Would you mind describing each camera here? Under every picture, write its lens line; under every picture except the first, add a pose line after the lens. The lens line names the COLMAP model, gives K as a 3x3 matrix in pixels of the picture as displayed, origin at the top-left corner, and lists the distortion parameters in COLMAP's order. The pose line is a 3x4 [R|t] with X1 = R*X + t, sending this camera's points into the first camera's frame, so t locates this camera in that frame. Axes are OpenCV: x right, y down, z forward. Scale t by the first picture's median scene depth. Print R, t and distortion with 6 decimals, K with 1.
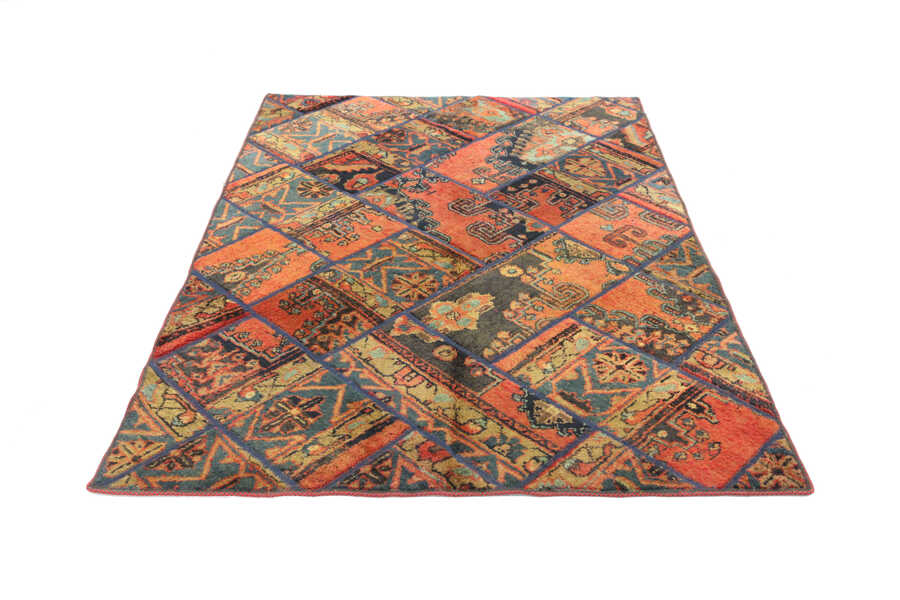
lens RADIAL K [[960.2, 0, 450.0], [0, 960.2, 300.0], [0, 0, 1]] dist [-0.058528, -0.004169]
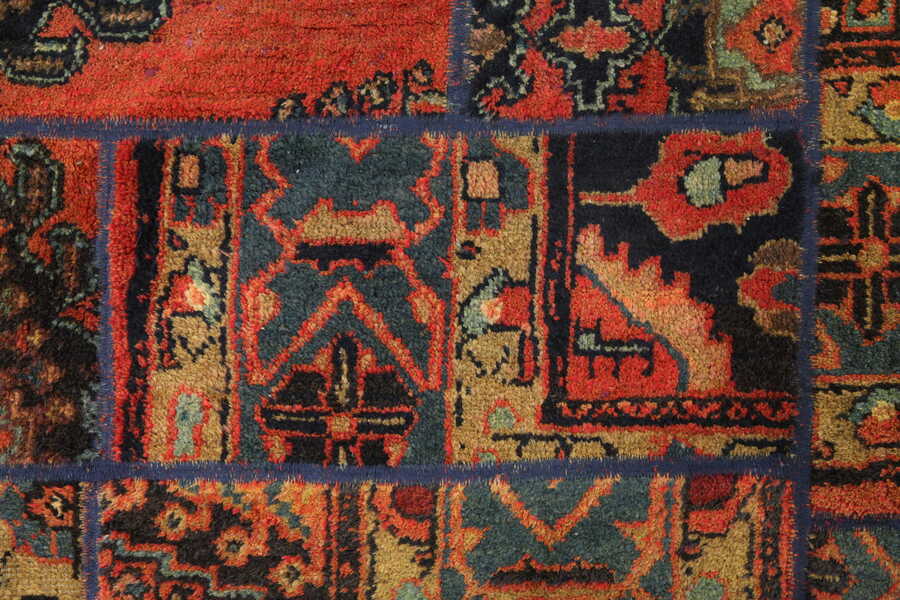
lens RADIAL K [[1126.3, 0, 450.0], [0, 1126.3, 300.0], [0, 0, 1]] dist [-0.006442, 0.019691]
pose [[-0.683525, -0.729908, -0.005296, -0.075561], [0.395308, -0.376268, 0.837946, -0.499243], [-0.613616, 0.570664, 0.545727, 1.039553]]
